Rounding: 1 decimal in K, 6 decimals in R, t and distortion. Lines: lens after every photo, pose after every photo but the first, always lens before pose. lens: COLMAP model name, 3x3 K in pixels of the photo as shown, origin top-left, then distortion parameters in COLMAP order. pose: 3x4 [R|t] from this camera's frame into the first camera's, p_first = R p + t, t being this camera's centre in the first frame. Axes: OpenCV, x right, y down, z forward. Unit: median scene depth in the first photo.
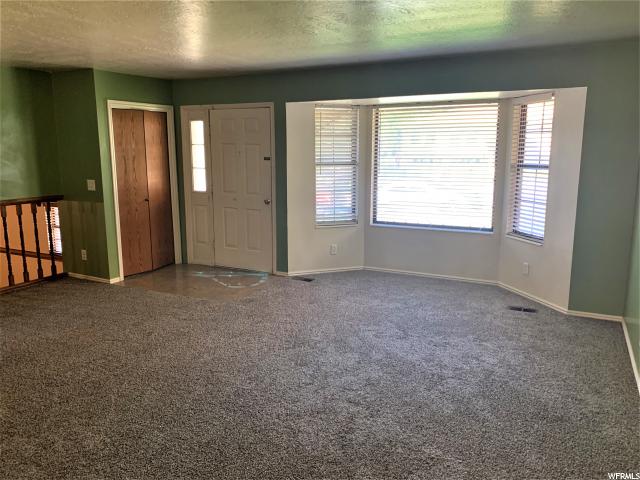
lens RADIAL K [[491.8, 0, 320.6], [0, 491.8, 227.5], [0, 0, 1]] dist [0.034785, -0.044380]
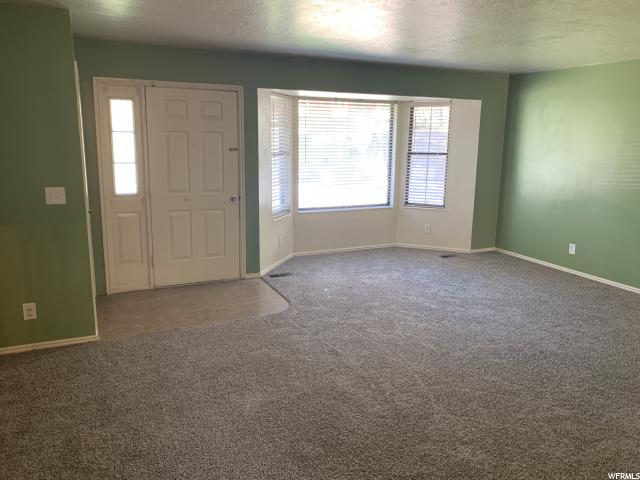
lens RADIAL K [[491.8, 0, 320.6], [0, 491.8, 227.5], [0, 0, 1]] dist [0.034785, -0.044380]
pose [[0.611994, -0.134391, 0.779361, -0.743743], [0.111354, 0.990282, 0.083321, -0.059894], [-0.782984, 0.035793, 0.621011, 0.345412]]
